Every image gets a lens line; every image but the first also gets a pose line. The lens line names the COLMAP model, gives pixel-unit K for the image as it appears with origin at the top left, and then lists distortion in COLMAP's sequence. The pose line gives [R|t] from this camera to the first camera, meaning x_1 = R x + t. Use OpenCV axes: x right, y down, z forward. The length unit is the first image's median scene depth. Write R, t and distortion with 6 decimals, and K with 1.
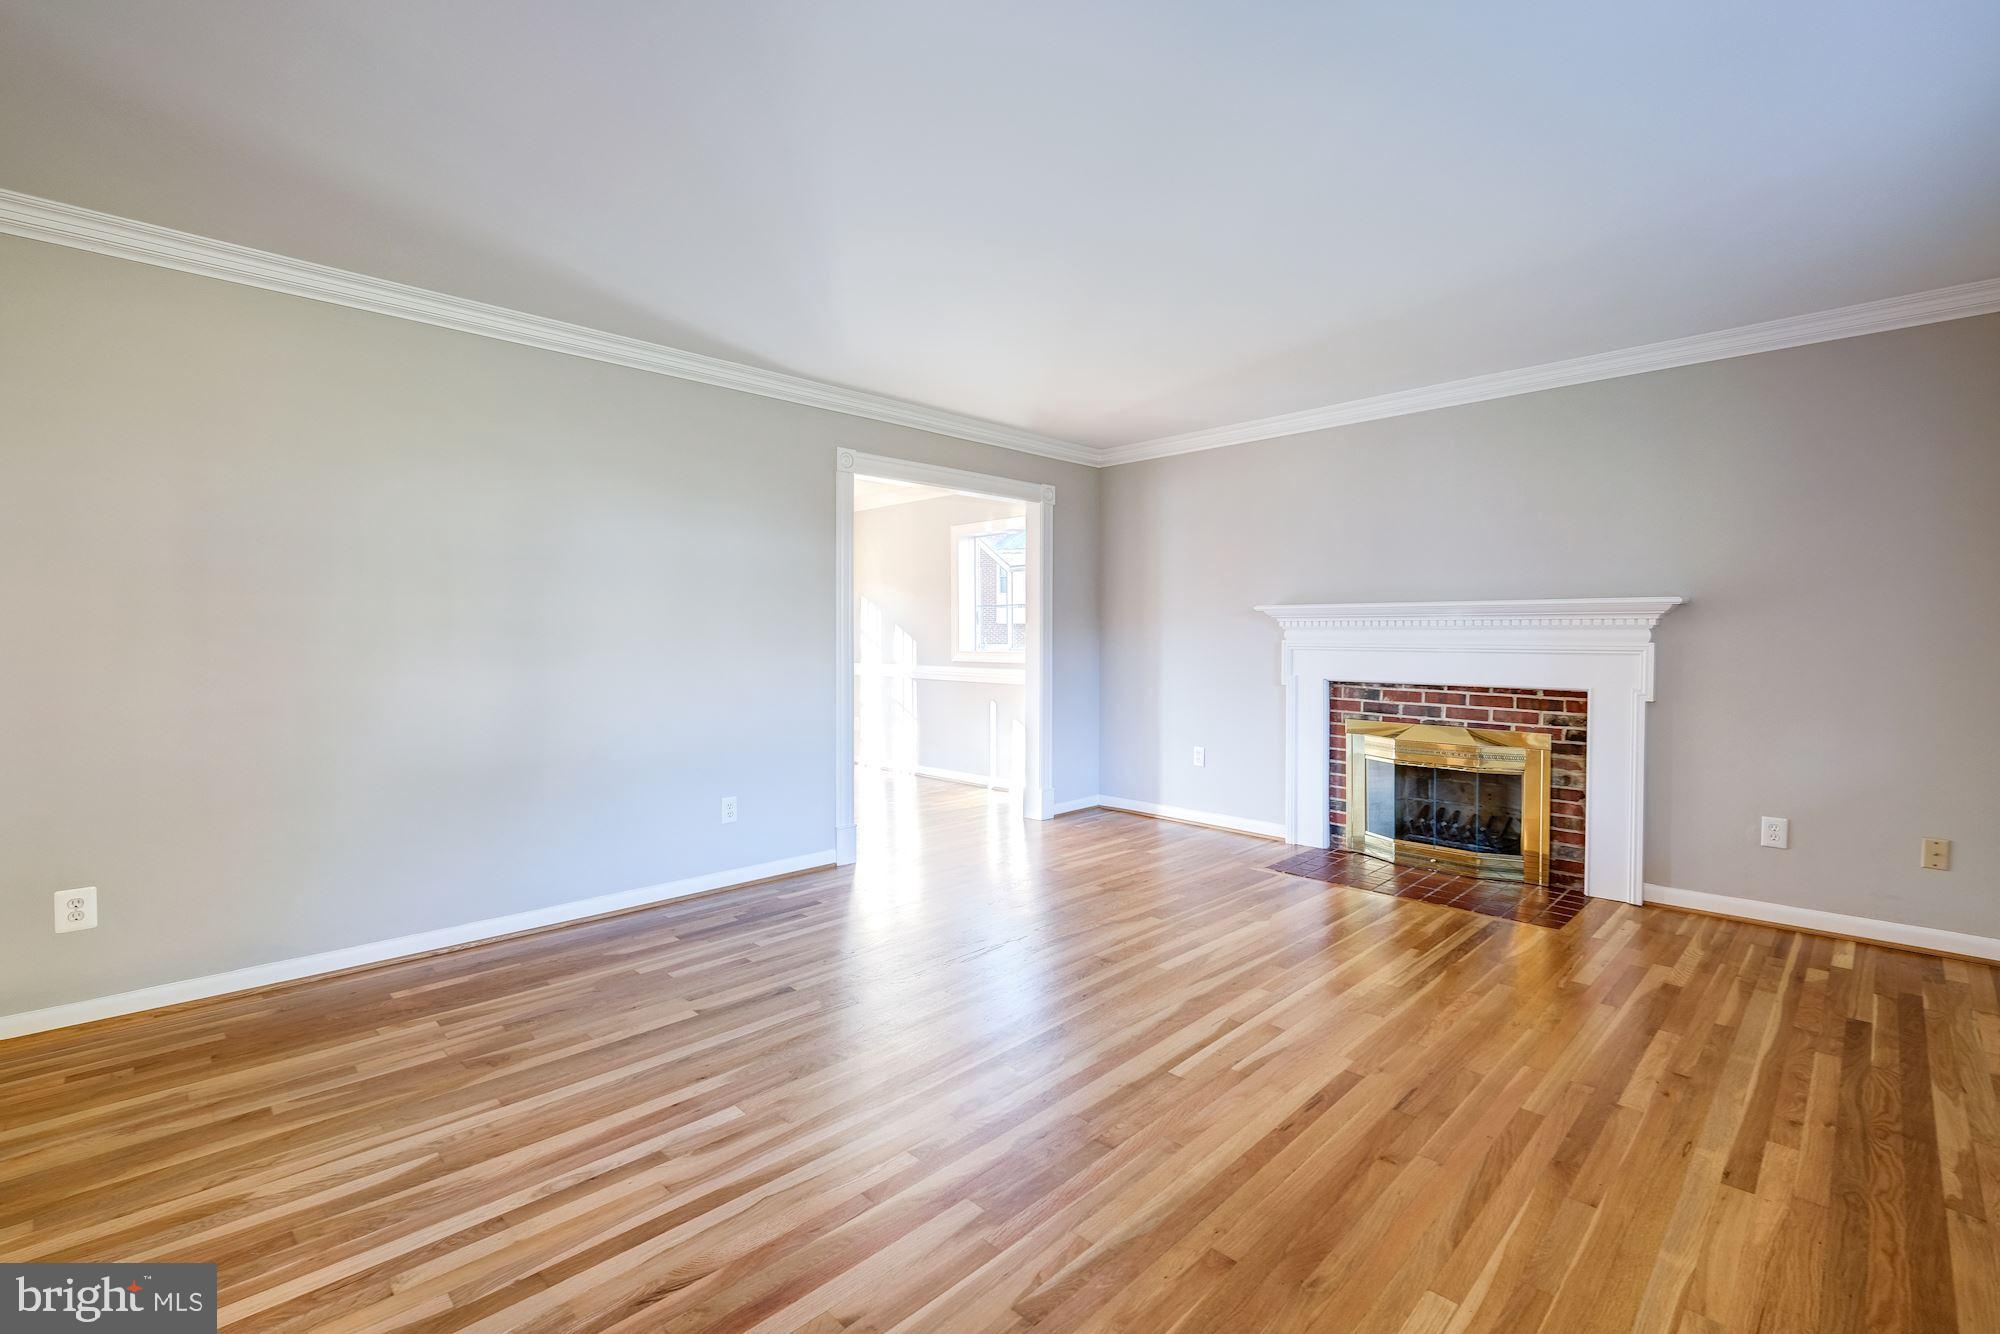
lens RADIAL K [[877.8, 0, 994.2], [0, 877.8, 656.1], [0, 0, 1]] dist [-0.001855, -0.000322]
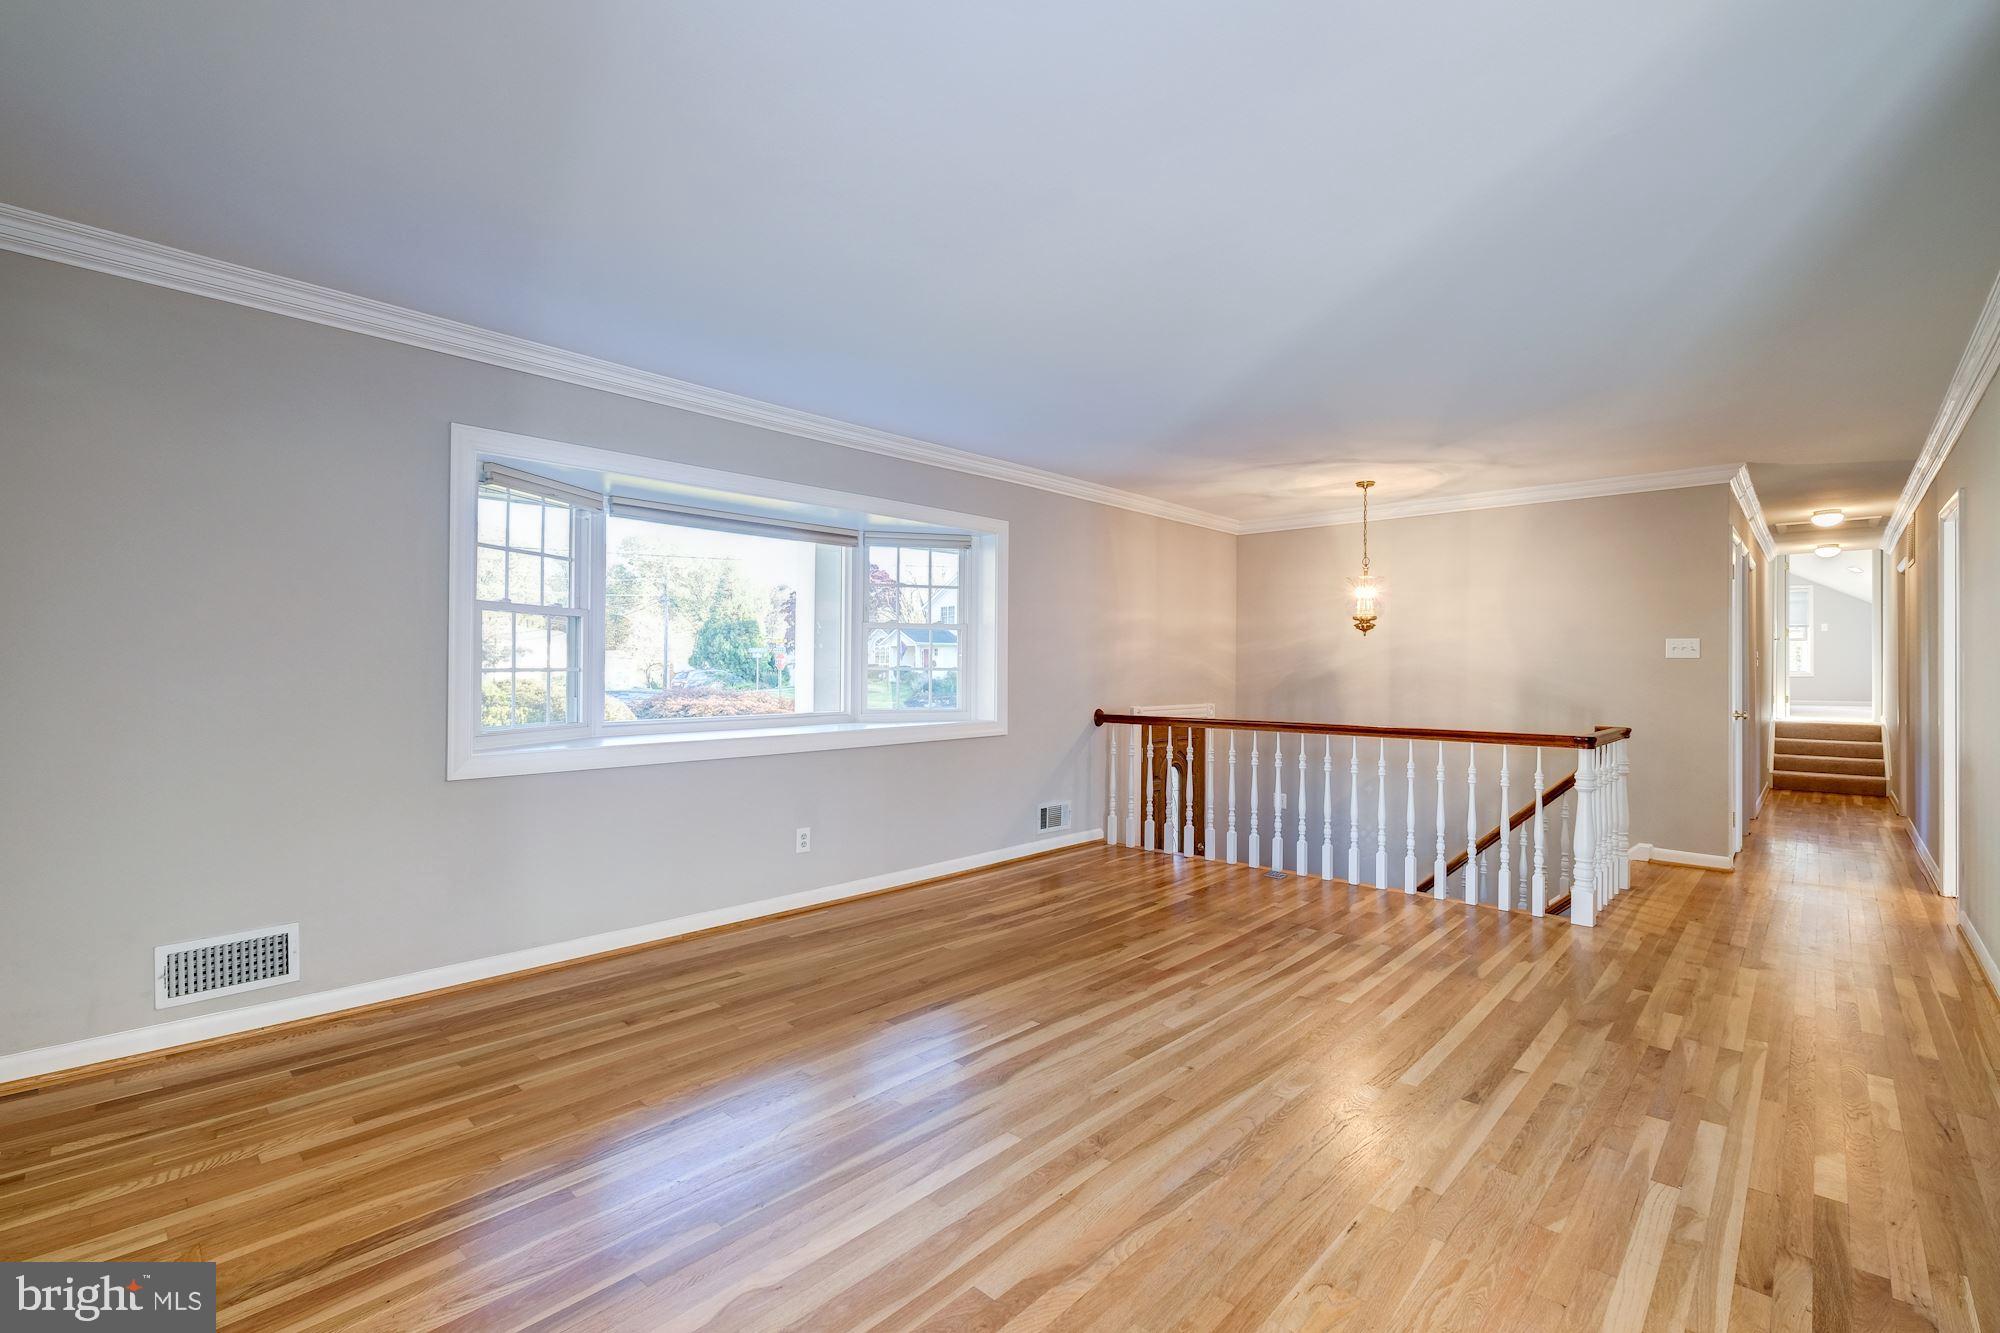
lens RADIAL K [[877.8, 0, 994.2], [0, 877.8, 655.6], [0, 0, 1]] dist [-0.001855, -0.000322]
pose [[-0.999700, -0.010239, -0.022261, 0.293300], [-0.010451, 0.999901, 0.009414, -0.054384], [0.022162, 0.009644, -0.999708, 2.205404]]
